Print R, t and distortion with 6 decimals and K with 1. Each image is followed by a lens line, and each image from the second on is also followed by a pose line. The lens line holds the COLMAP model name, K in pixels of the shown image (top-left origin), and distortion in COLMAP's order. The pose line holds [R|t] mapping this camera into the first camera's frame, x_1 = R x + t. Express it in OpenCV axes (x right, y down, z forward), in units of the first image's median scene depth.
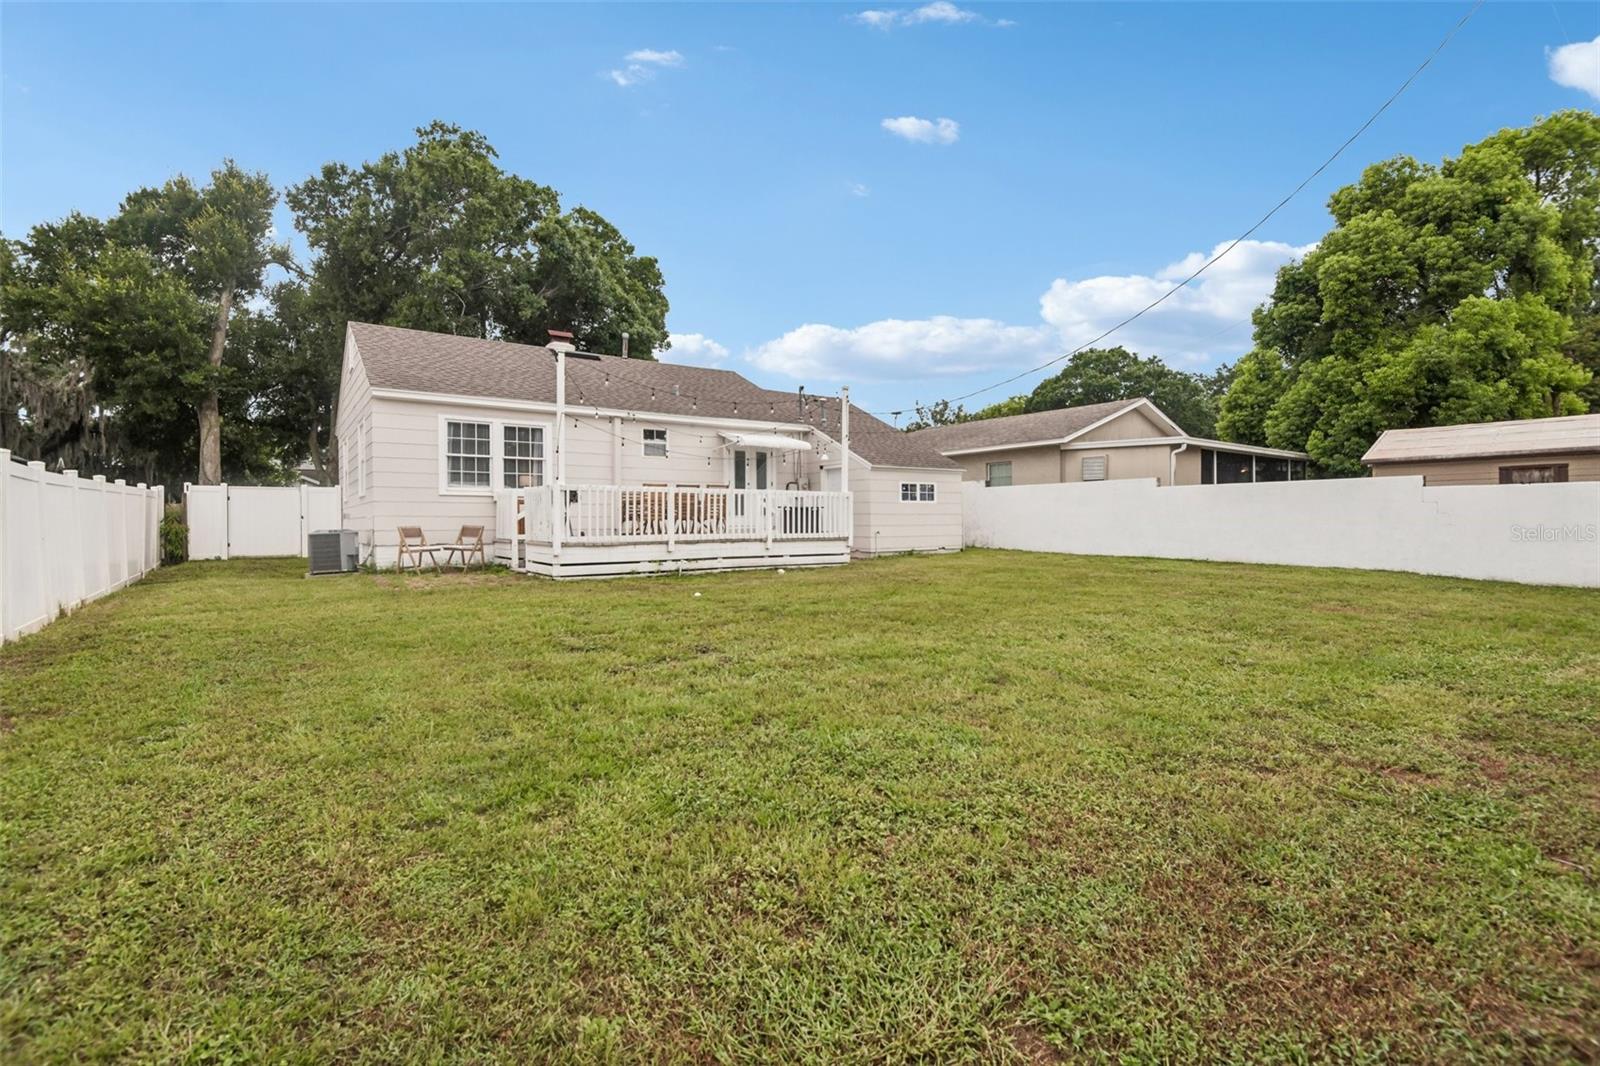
lens RADIAL K [[754.4, 0, 794.2], [0, 754.4, 526.1], [0, 0, 1]] dist [-0.023916, -0.005468]
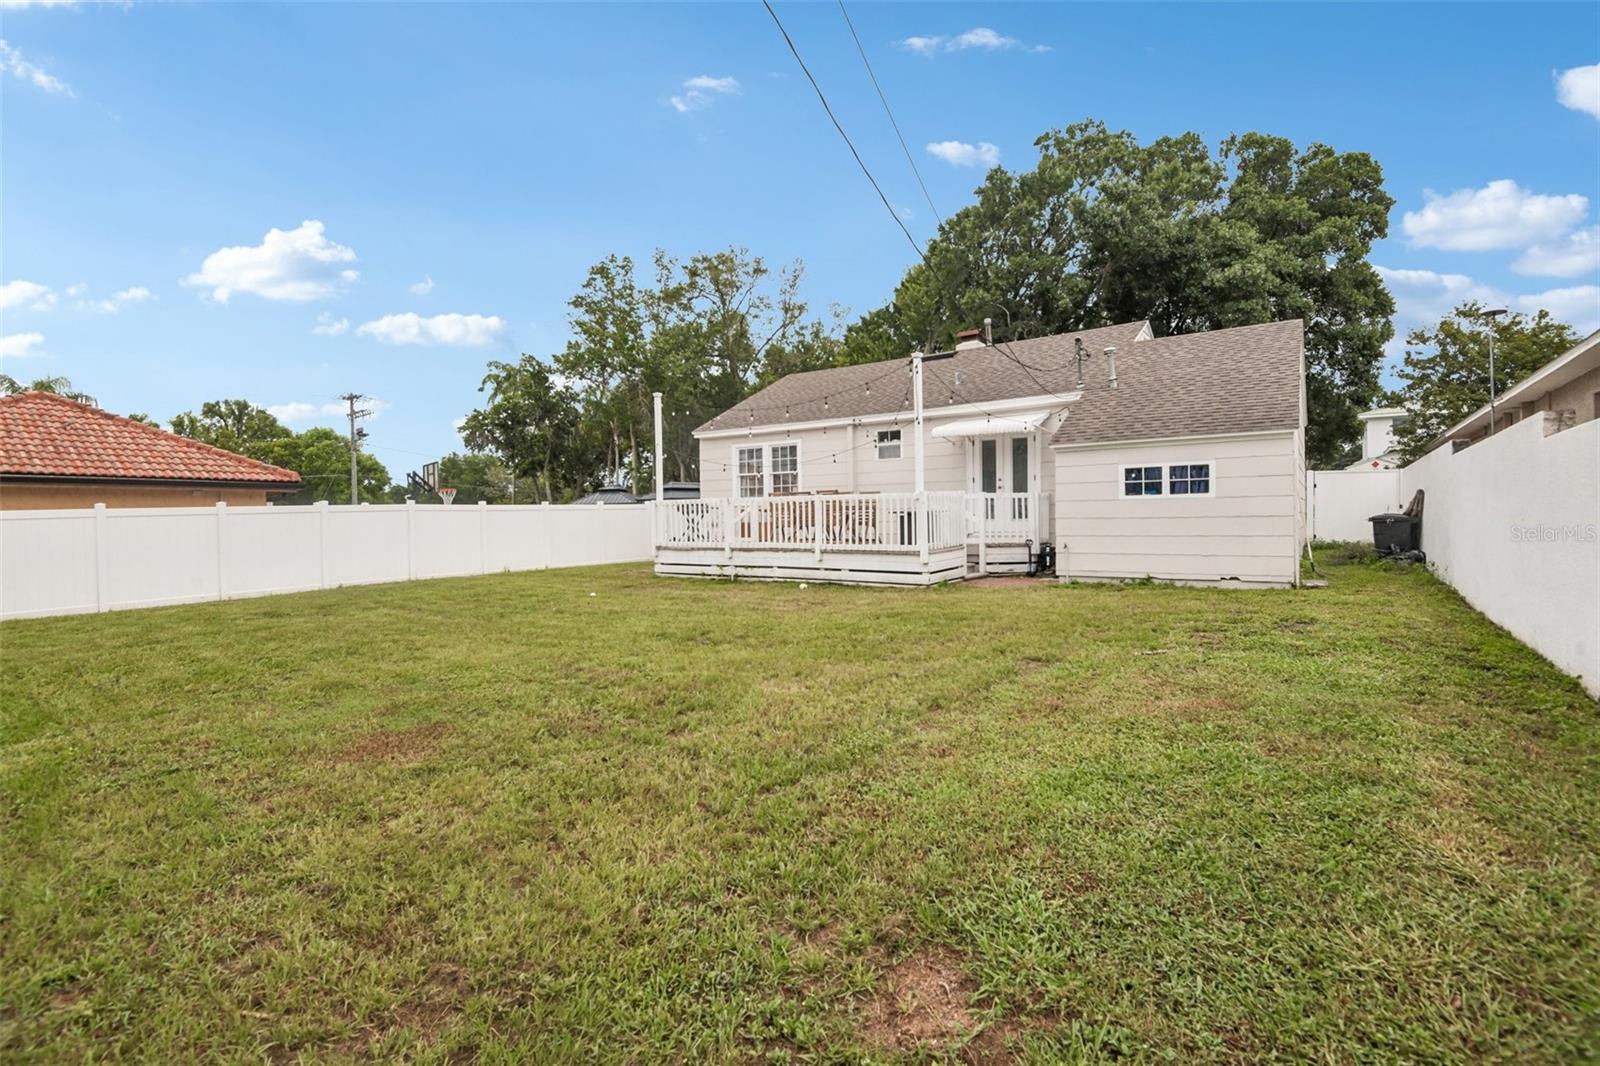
lens RADIAL K [[754.4, 0, 788.7], [0, 754.4, 534.0], [0, 0, 1]] dist [-0.023916, -0.005468]
pose [[0.302251, 0.015563, -0.953101, 0.699994], [0.000860, 0.999862, 0.016599, -0.014048], [0.953228, -0.005837, 0.302196, 0.605875]]
